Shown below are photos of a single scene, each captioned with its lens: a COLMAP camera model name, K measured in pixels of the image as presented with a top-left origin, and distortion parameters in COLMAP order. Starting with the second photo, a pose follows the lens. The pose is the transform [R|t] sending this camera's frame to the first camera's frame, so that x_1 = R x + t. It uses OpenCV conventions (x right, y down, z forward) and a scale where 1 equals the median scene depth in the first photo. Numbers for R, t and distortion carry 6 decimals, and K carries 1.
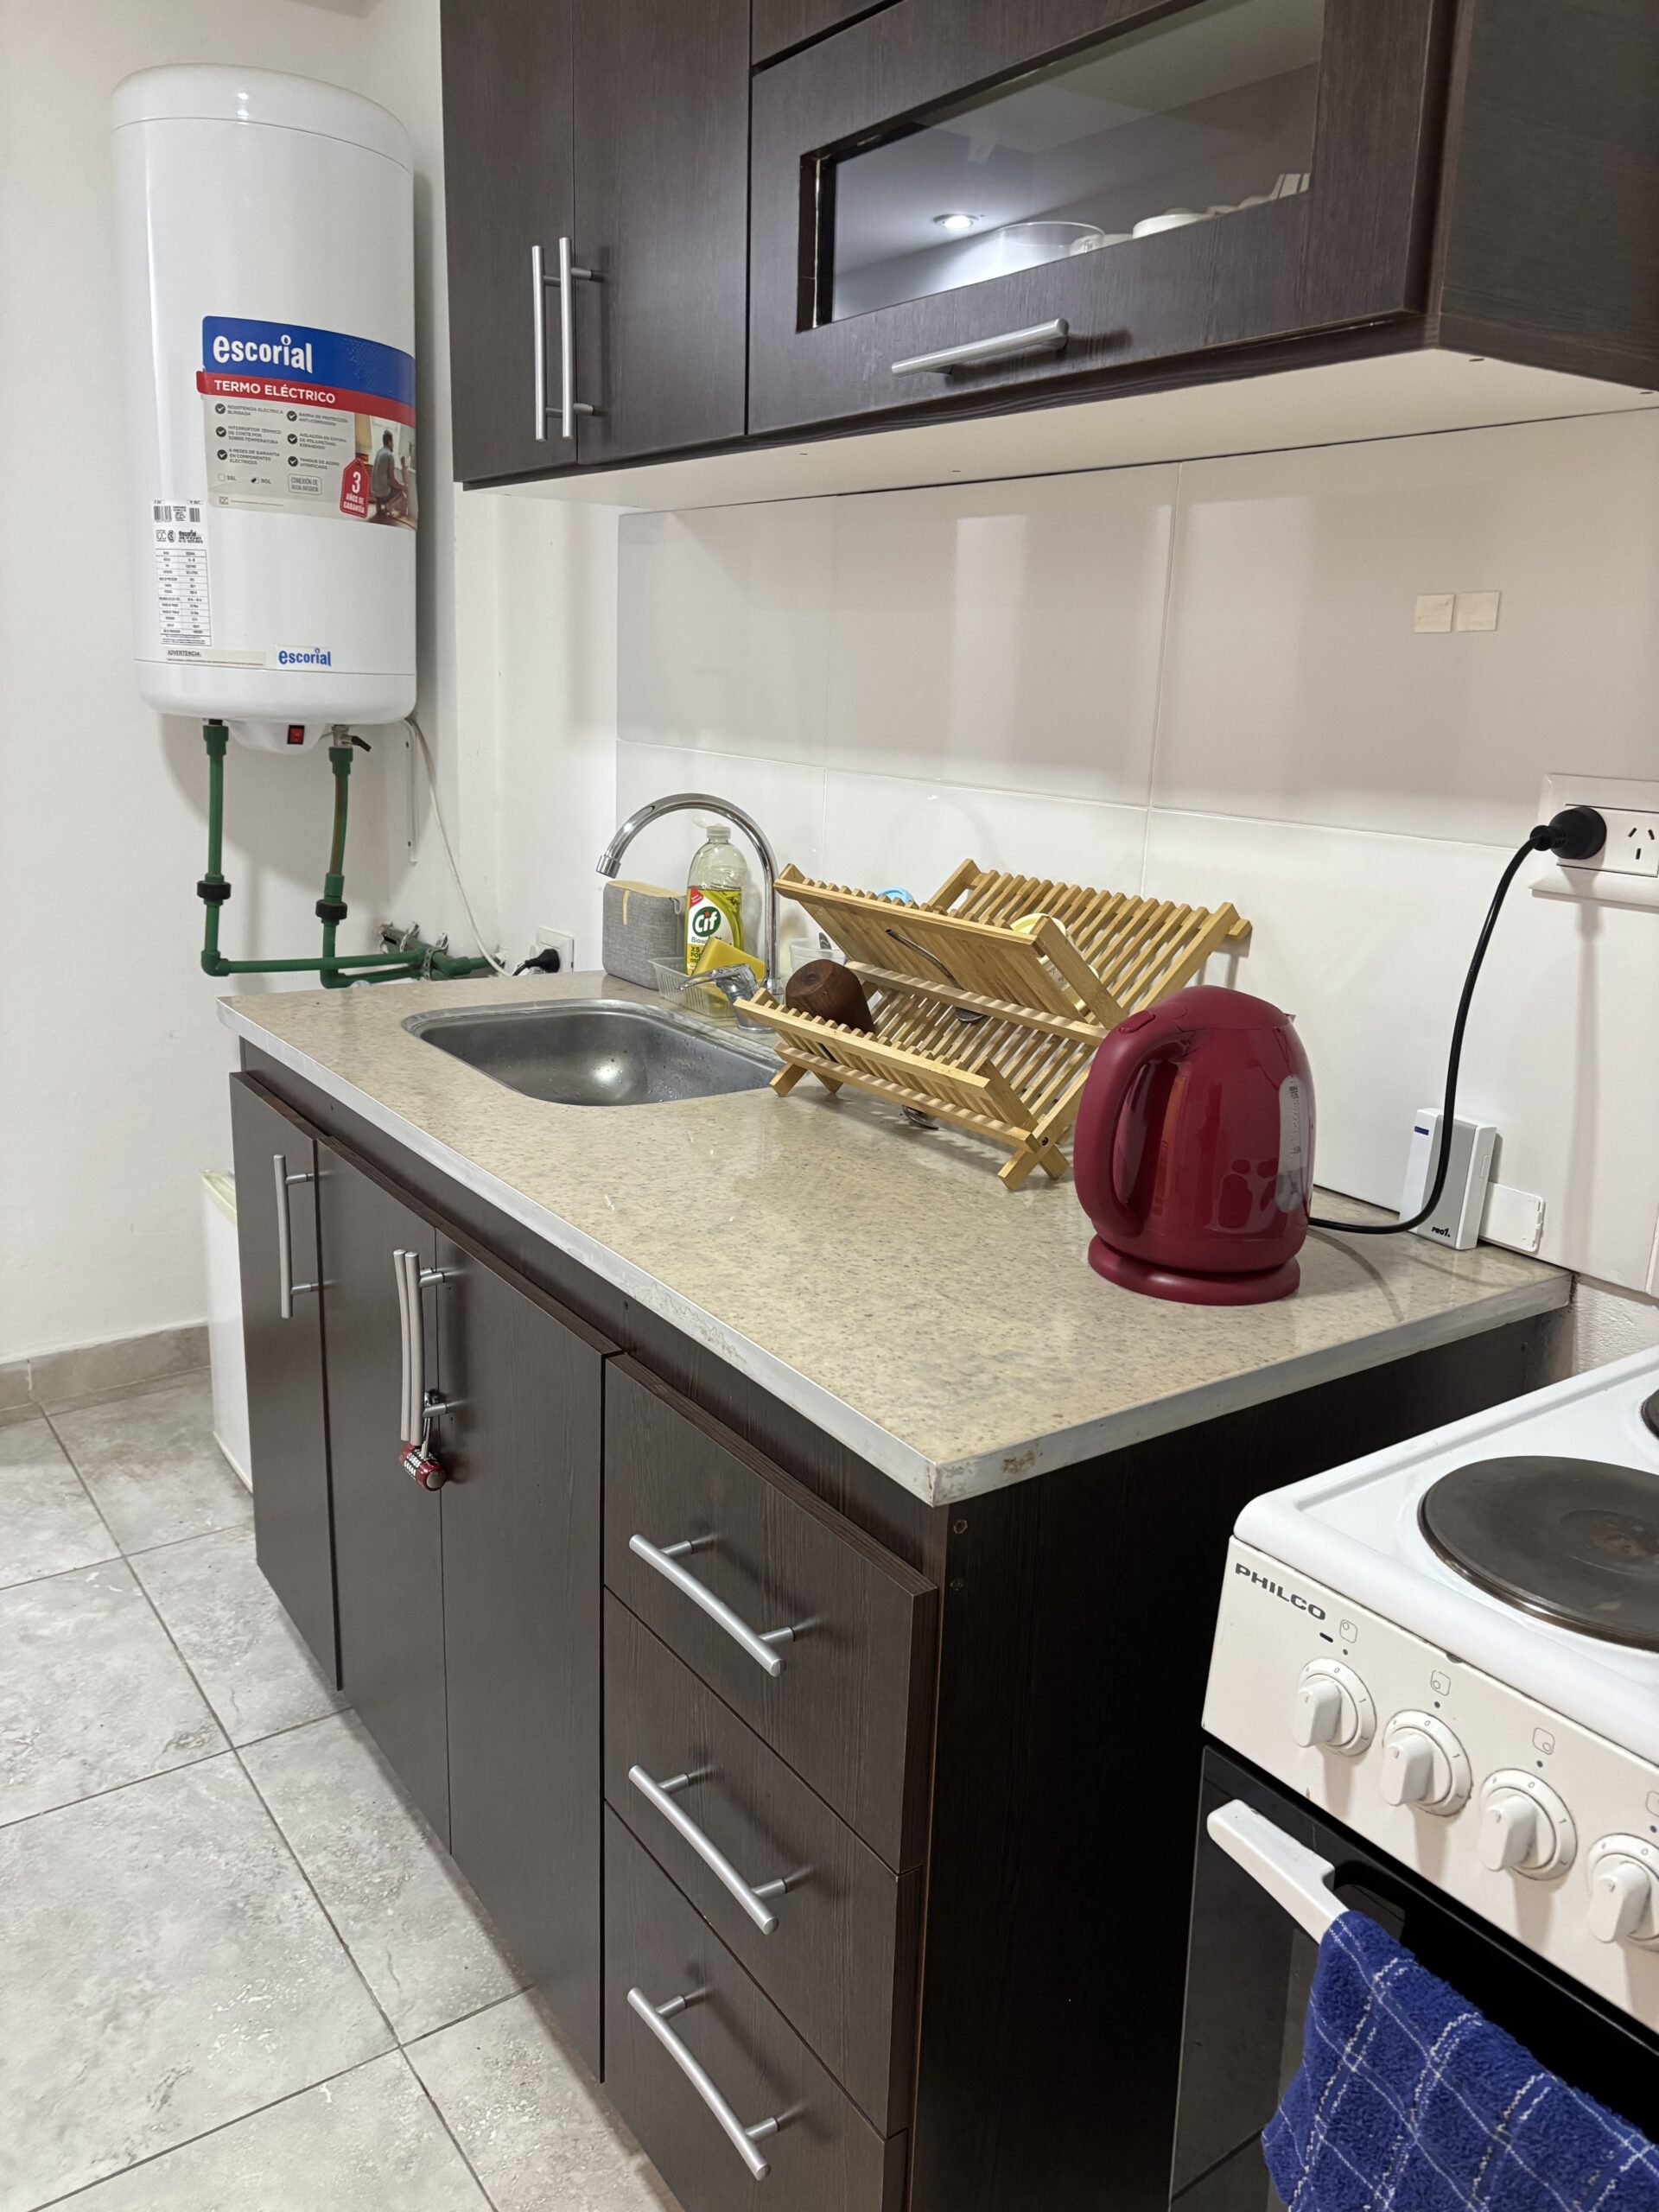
lens RADIAL K [[1662.8, 0, 828.1], [0, 1662.8, 1094.8], [0, 0, 1]] dist [0.037342, -0.036538]
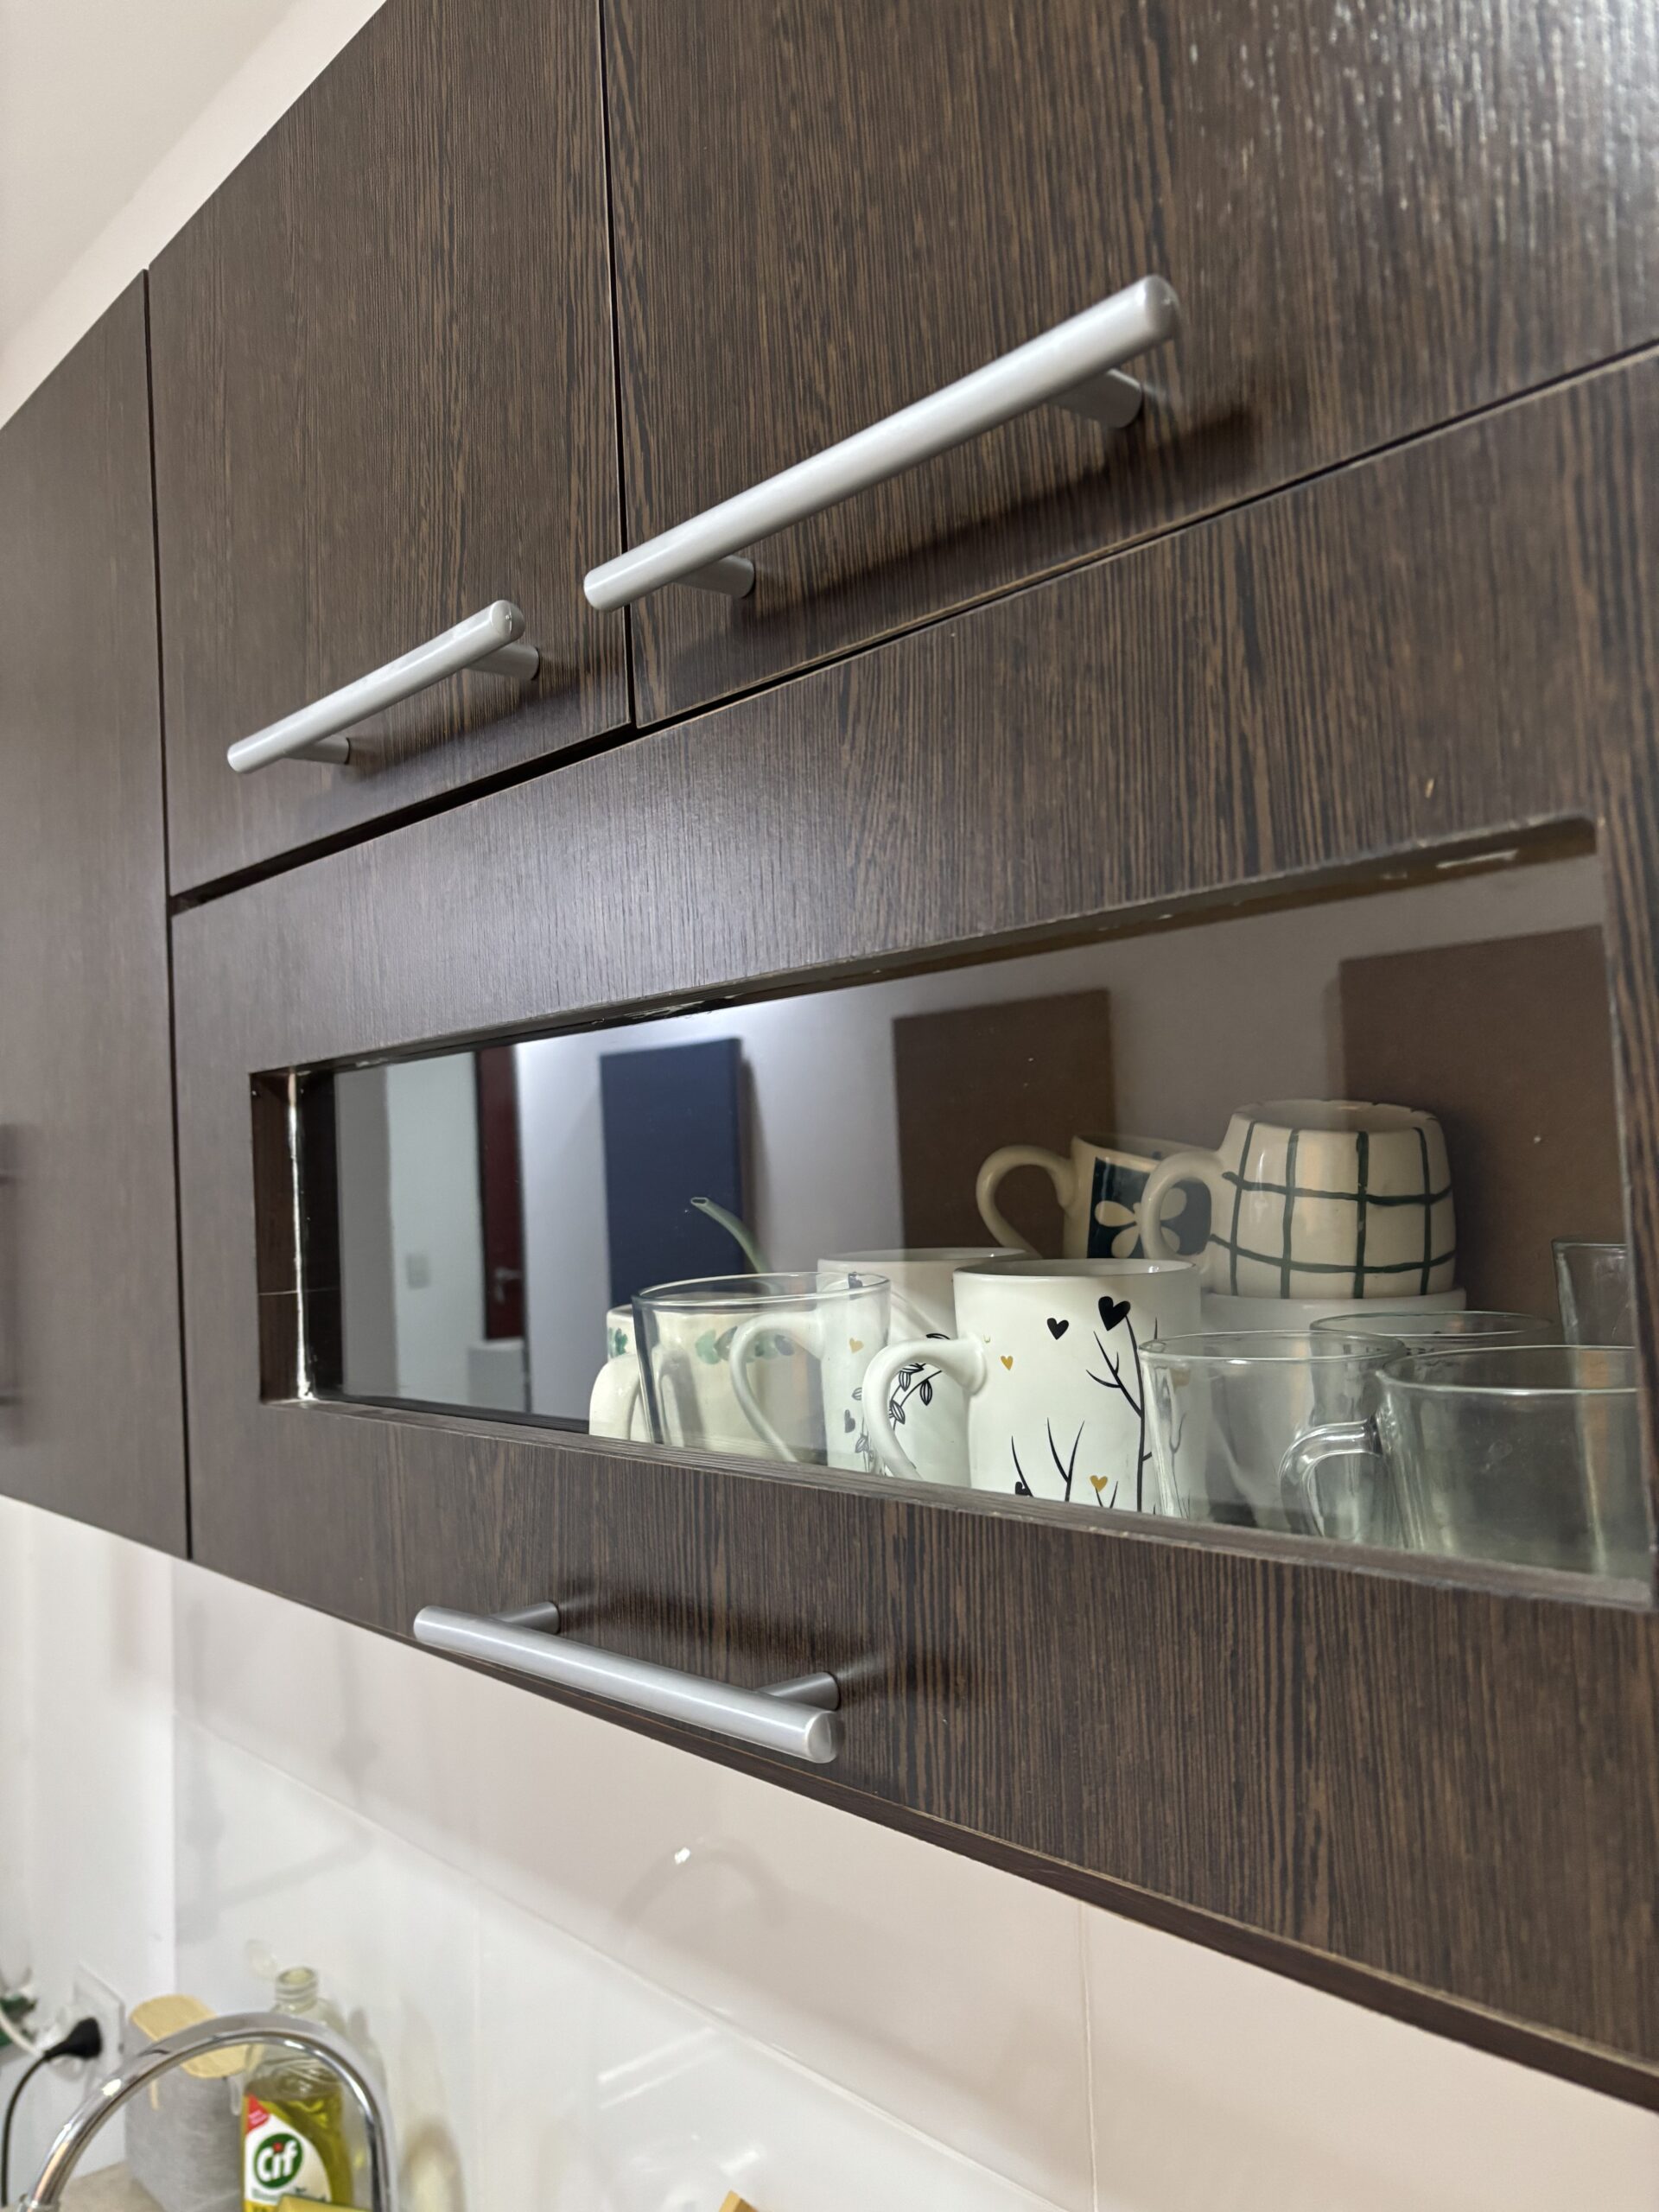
lens RADIAL K [[1662.8, 0, 828.3], [0, 1662.8, 1088.8], [0, 0, 1]] dist [0.037342, -0.036538]
pose [[0.989123, -0.065013, 0.131942, 0.070163], [0.100272, 0.954318, -0.281467, -0.327901], [-0.107616, 0.291635, 0.950457, 0.423650]]
